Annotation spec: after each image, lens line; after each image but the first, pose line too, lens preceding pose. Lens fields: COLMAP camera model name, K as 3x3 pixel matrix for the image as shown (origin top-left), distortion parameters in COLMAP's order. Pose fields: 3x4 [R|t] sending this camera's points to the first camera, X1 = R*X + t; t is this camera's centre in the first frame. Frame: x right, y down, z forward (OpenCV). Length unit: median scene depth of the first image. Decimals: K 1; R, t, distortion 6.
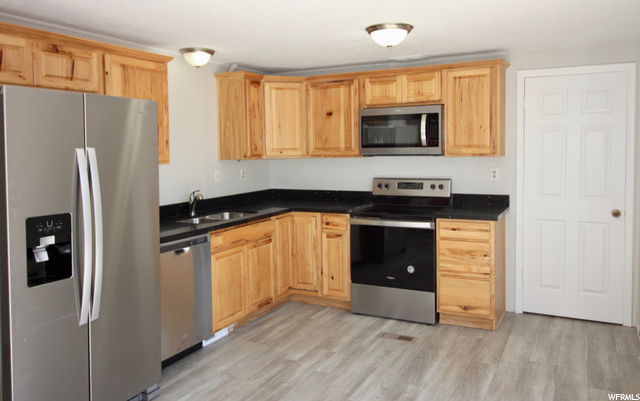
lens RADIAL K [[536.6, 0, 320.4], [0, 536.6, 193.7], [0, 0, 1]] dist [-0.000961, -0.000357]
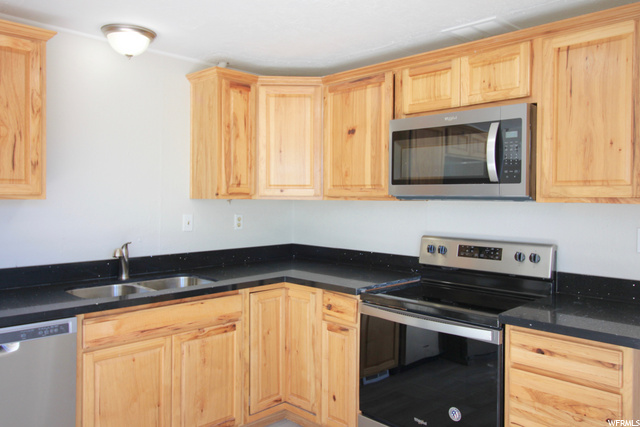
lens RADIAL K [[498.0, 0, 320.0], [0, 498.0, 213.5], [0, 0, 1]] dist [-0.000655, -0.003097]
pose [[0.949855, 0.034120, -0.310824, 0.176126], [-0.050746, 0.997672, -0.045559, -0.024260], [0.308546, 0.059047, 0.949375, 0.455433]]
